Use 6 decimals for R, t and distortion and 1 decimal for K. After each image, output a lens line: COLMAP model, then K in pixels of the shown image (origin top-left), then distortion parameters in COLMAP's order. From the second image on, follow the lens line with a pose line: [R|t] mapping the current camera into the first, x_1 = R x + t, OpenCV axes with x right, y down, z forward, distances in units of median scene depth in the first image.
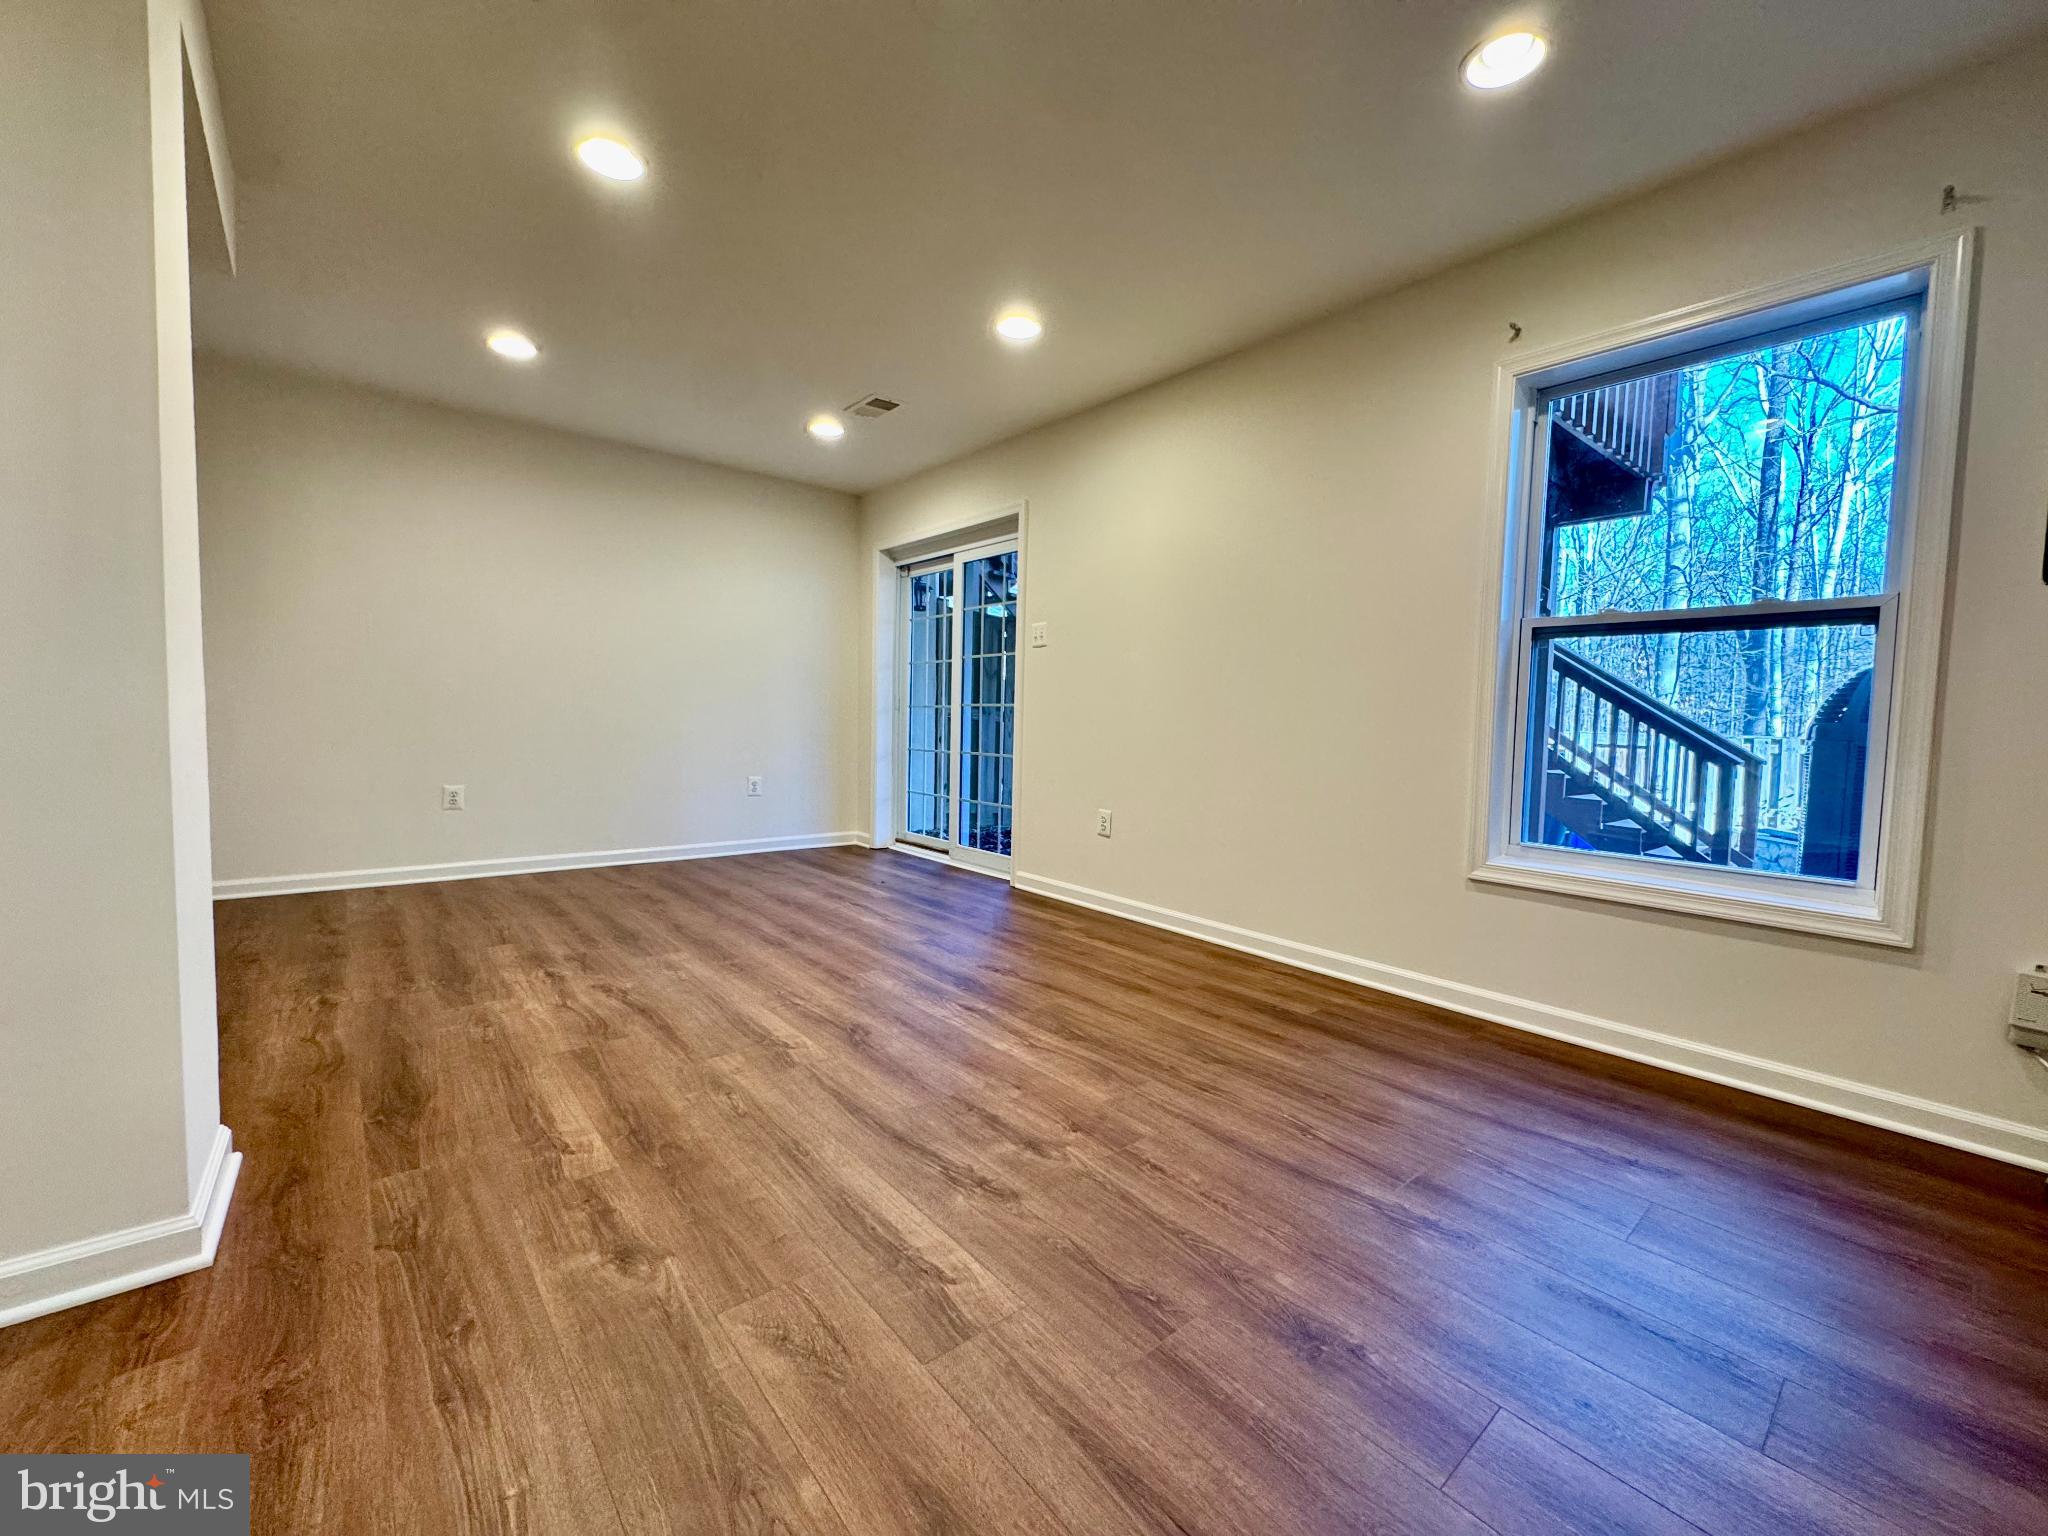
lens RADIAL K [[820.3, 0, 1028.2], [0, 820.3, 766.9], [0, 0, 1]] dist [-0.001754, -0.000027]
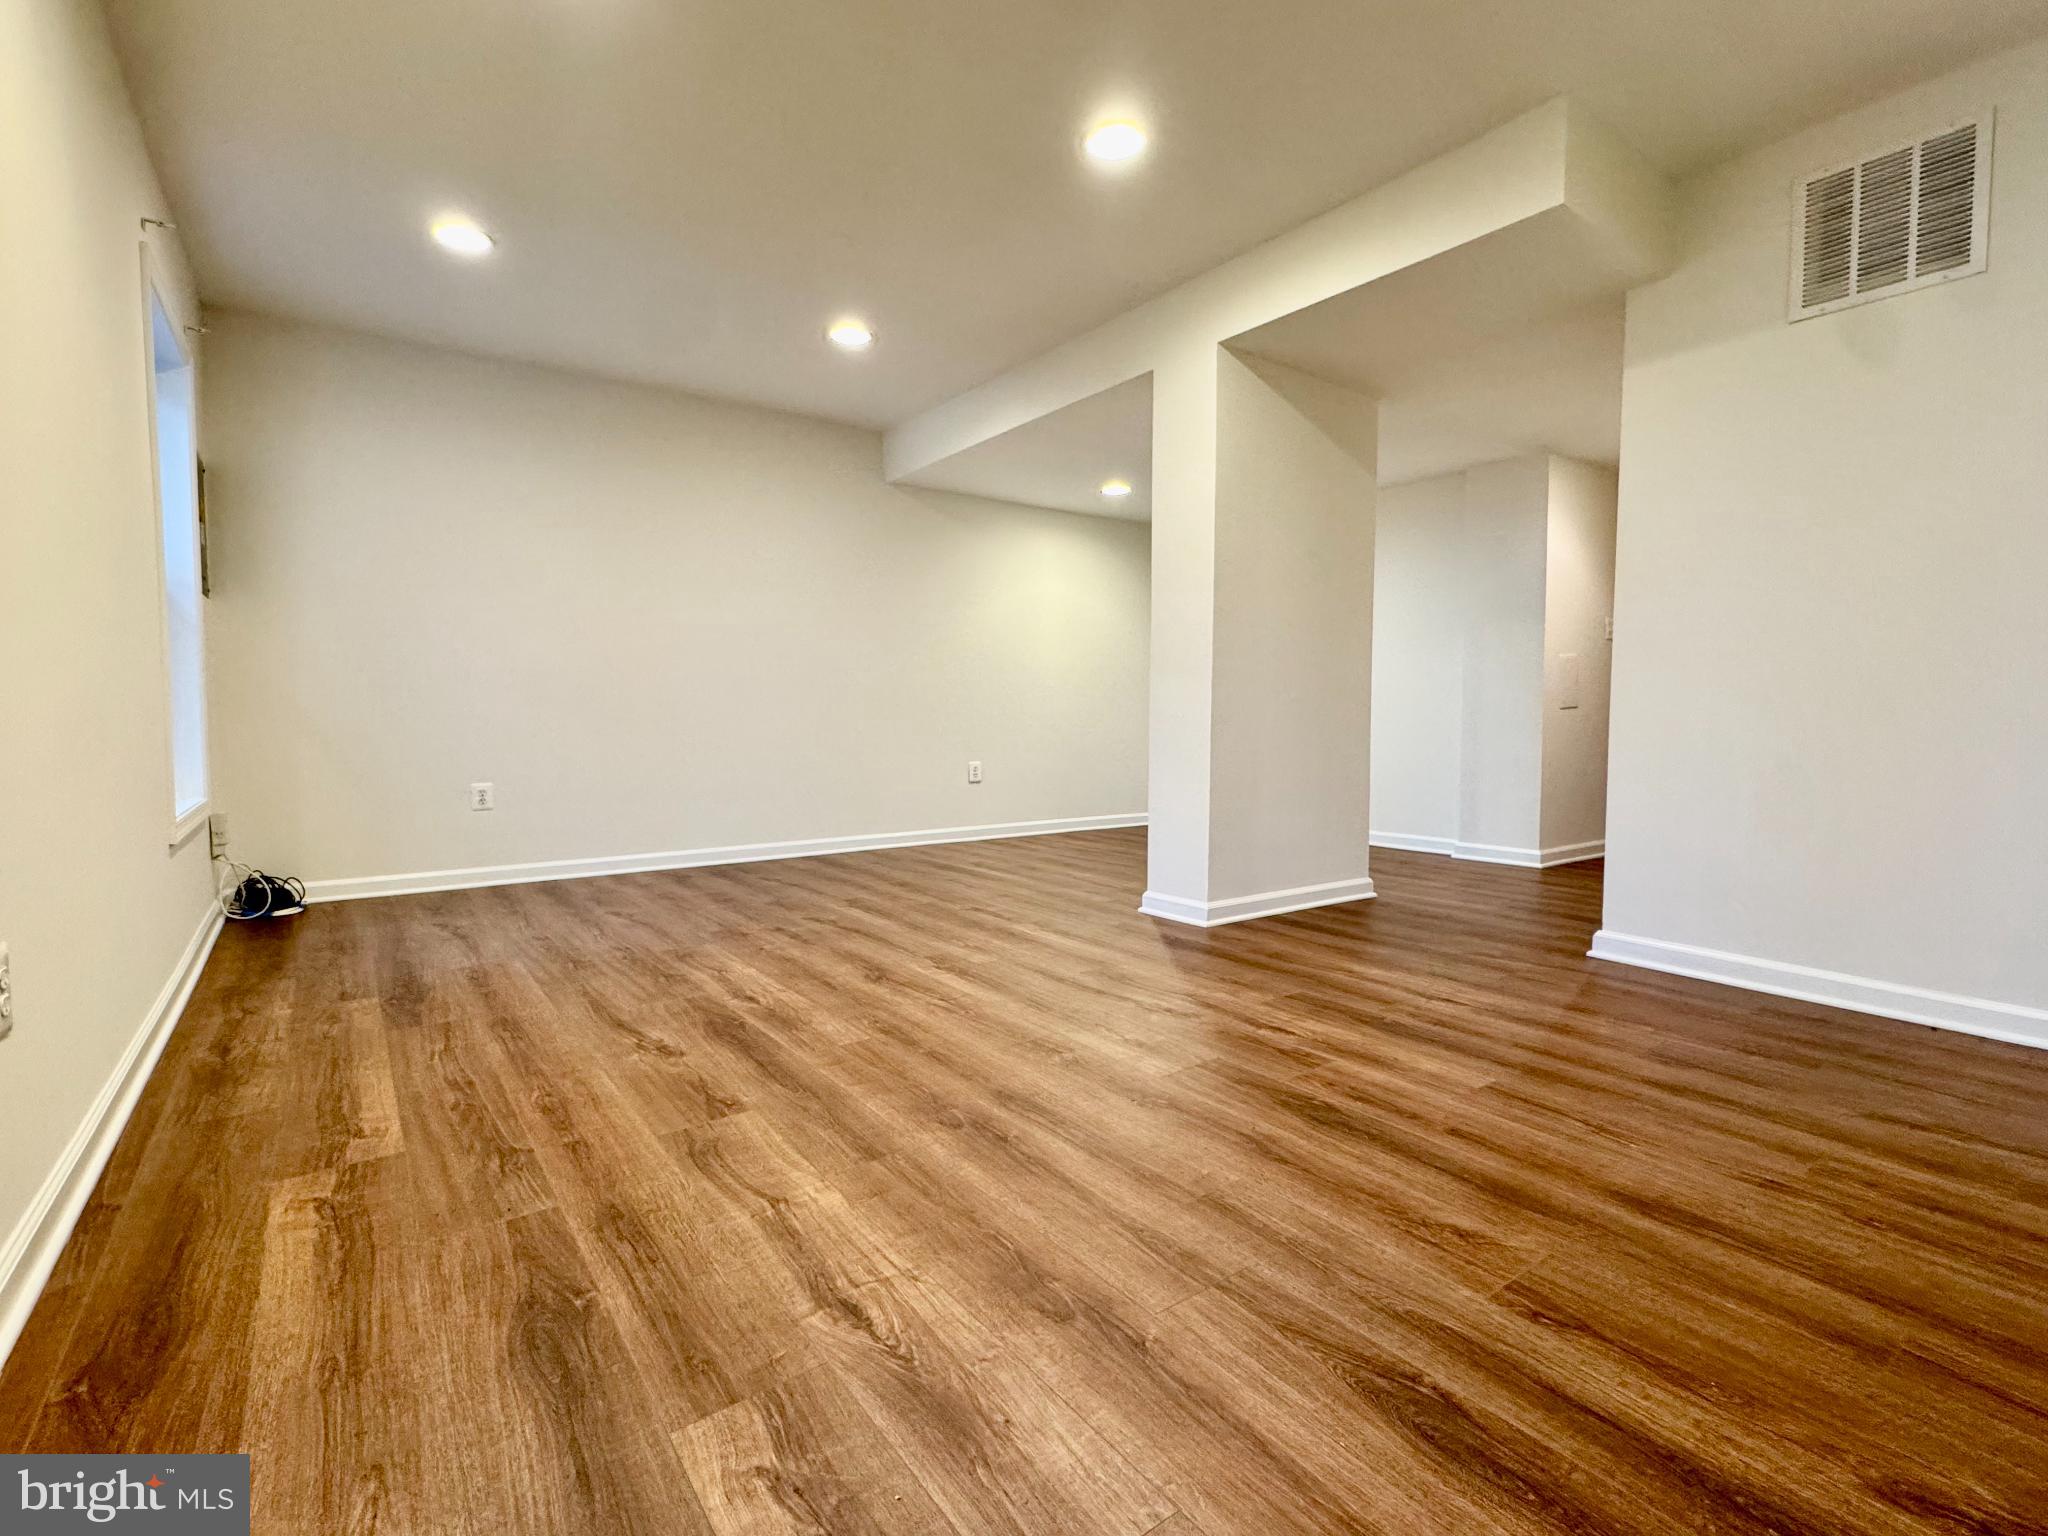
lens RADIAL K [[950.7, 0, 1026.1], [0, 950.7, 774.1], [0, 0, 1]] dist [-0.004674, -0.000126]
pose [[-0.996880, -0.029635, 0.073157, -0.432601], [-0.019977, 0.991394, 0.129377, -0.086389], [-0.076362, 0.127512, -0.988893, 1.936489]]
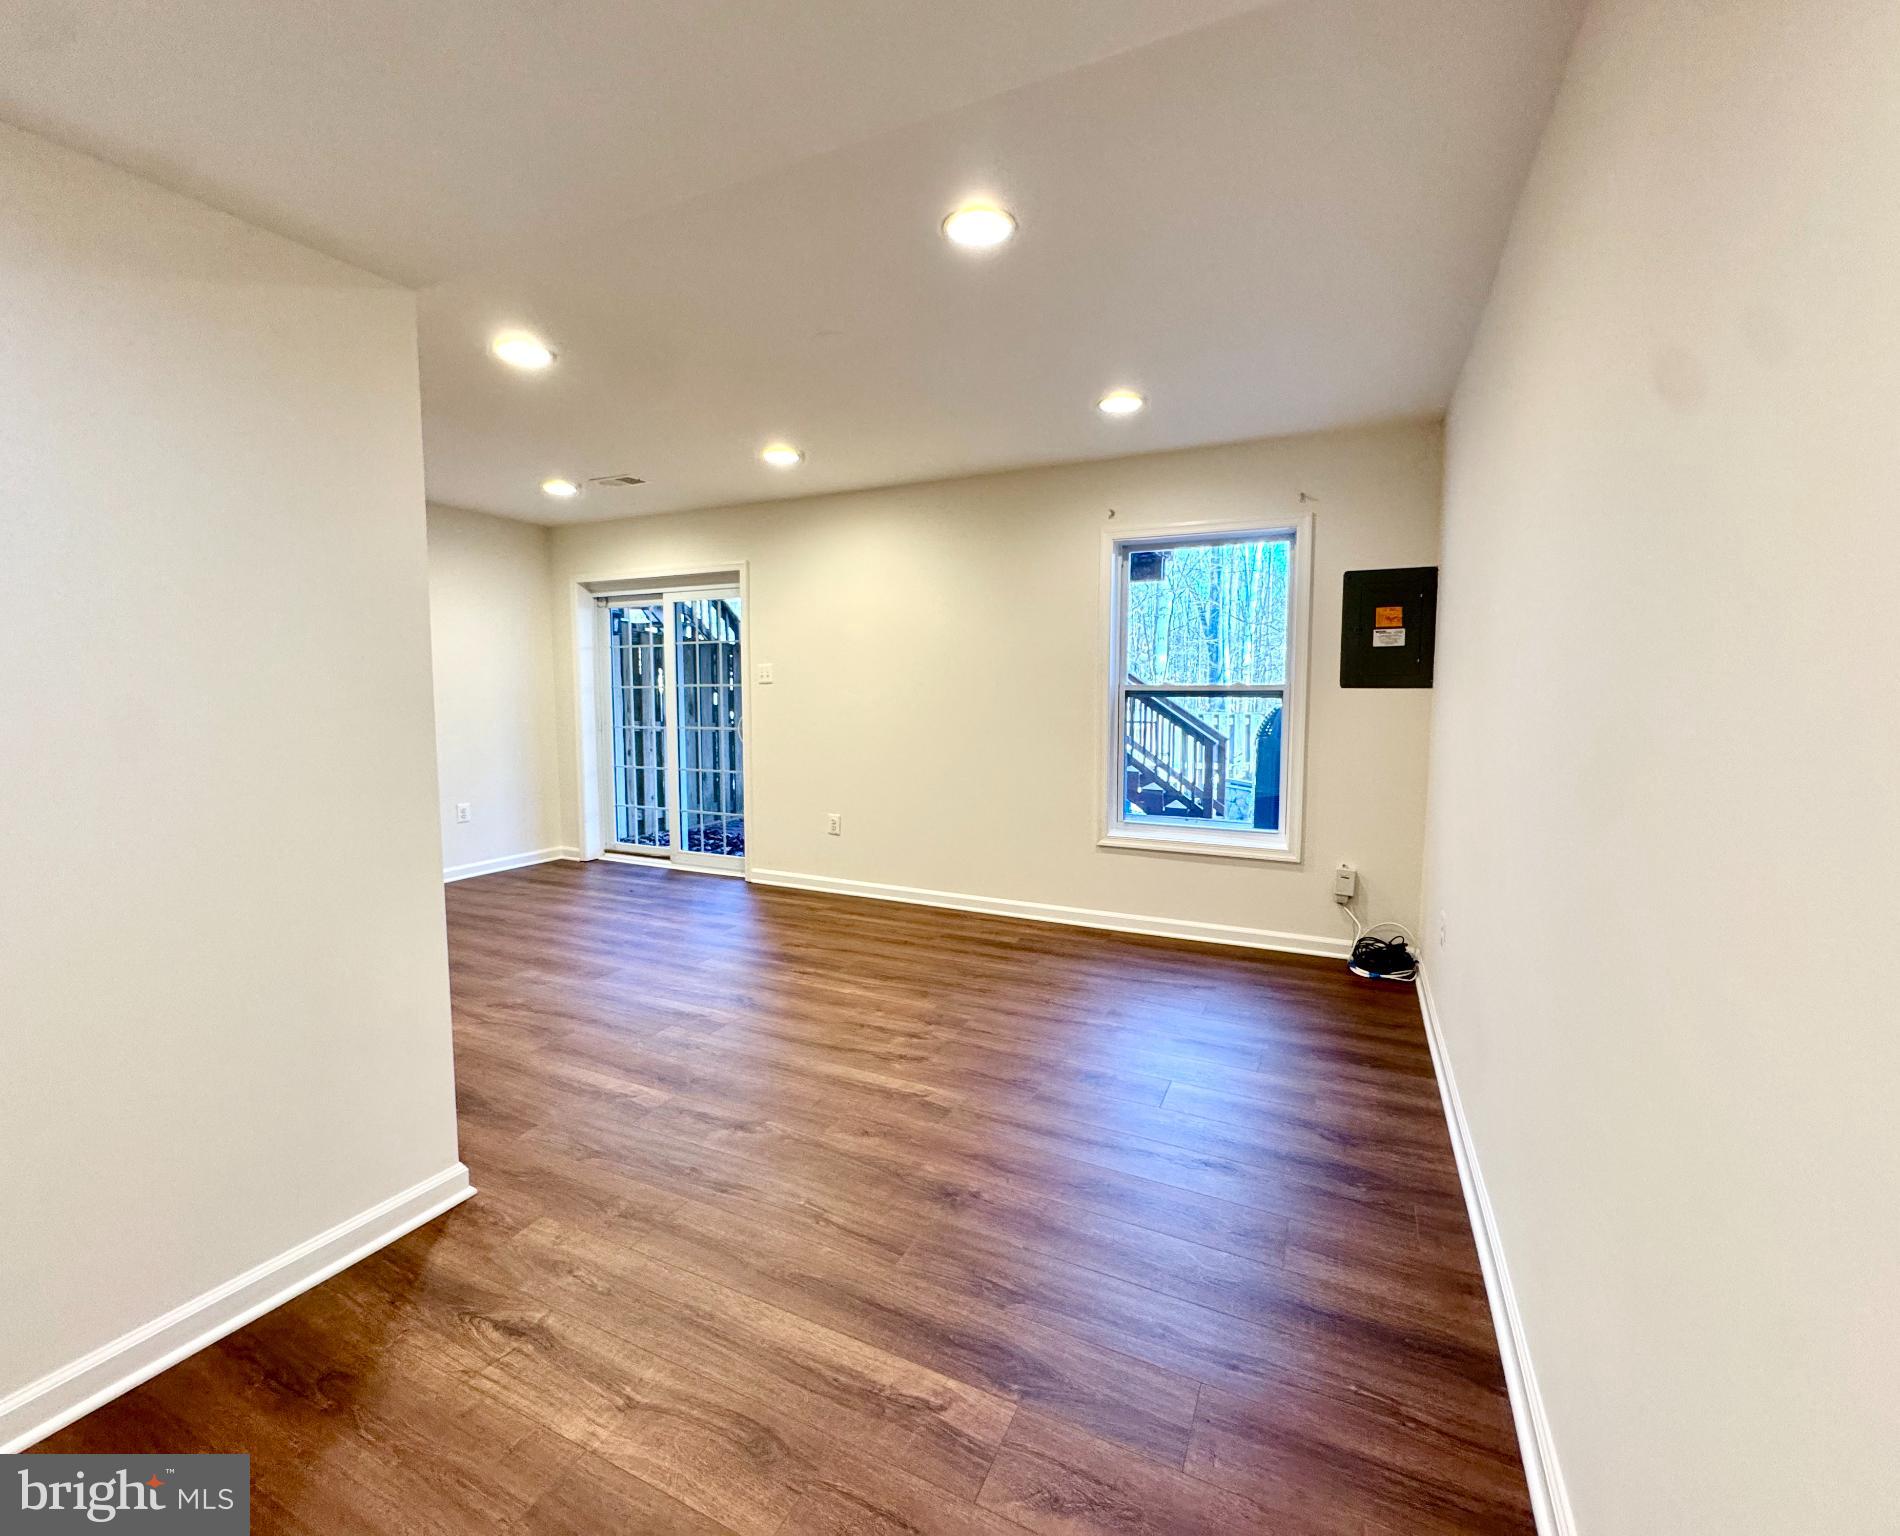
lens RADIAL K [[825.4, 0, 950.0], [0, 825.4, 768.0], [0, 0, 1]] dist [-0.000922, -0.000003]
pose [[0.913119, -0.060354, 0.403201, -0.385889], [0.045116, 0.997866, 0.047194, -0.109294], [-0.405189, -0.024903, 0.913894, -0.378640]]
